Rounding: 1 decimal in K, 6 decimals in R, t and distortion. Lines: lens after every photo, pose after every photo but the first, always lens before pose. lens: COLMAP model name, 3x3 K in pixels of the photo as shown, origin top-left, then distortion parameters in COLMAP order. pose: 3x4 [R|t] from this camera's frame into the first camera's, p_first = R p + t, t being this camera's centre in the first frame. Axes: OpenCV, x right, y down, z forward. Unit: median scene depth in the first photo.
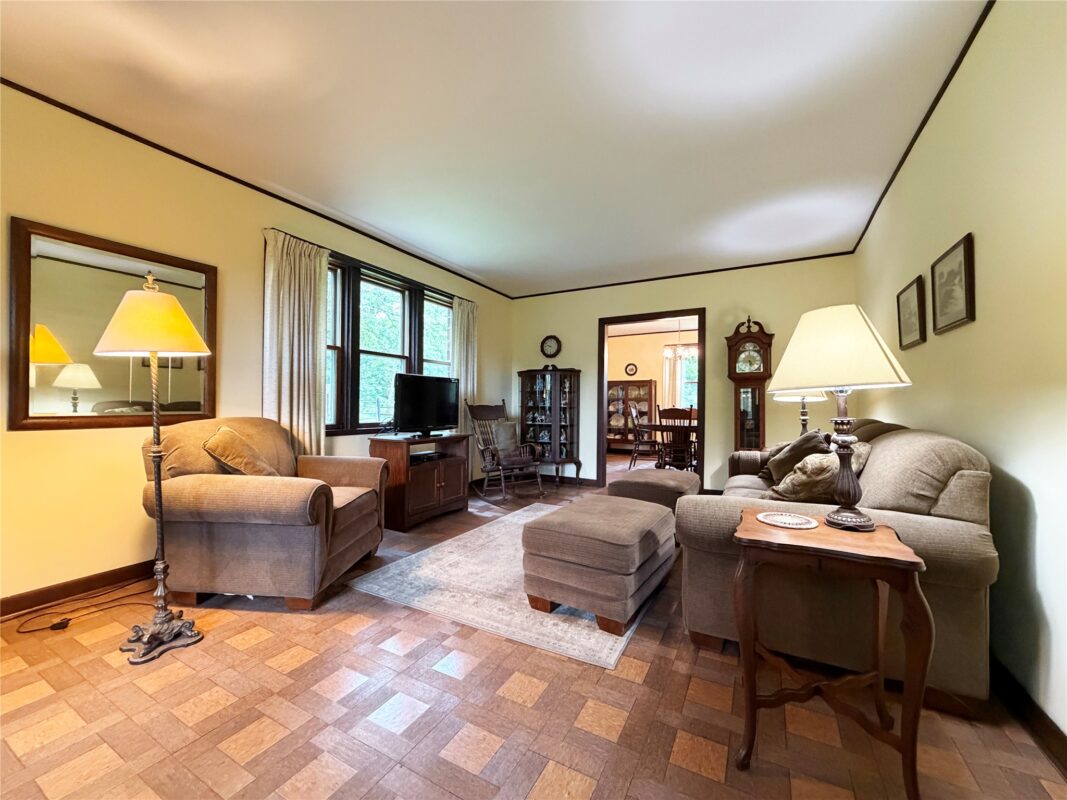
lens RADIAL K [[425.1, 0, 531.7], [0, 425.1, 401.4], [0, 0, 1]] dist [0.000292, 0.000059]
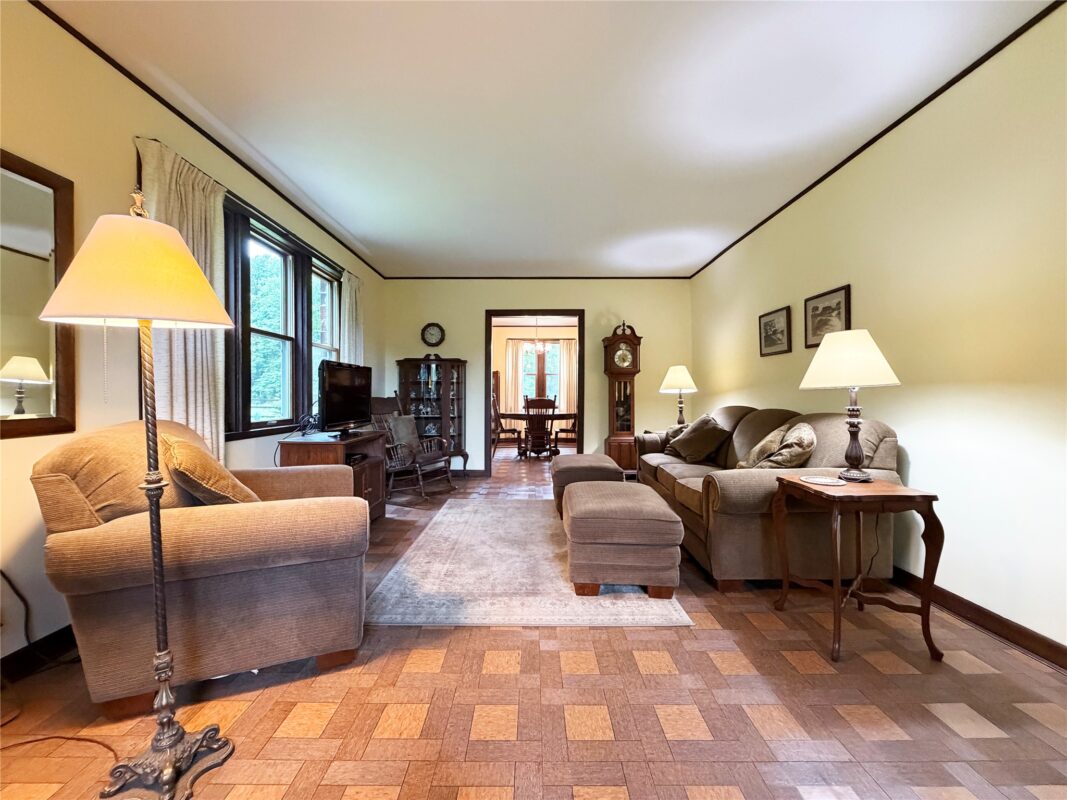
lens RADIAL K [[425.1, 0, 531.7], [0, 425.1, 401.4], [0, 0, 1]] dist [0.000292, 0.000059]
pose [[0.876706, -0.013253, 0.480843, -0.363862], [0.001060, 0.999671, 0.025619, -0.006970], [-0.481025, -0.021951, 0.876432, 0.098265]]
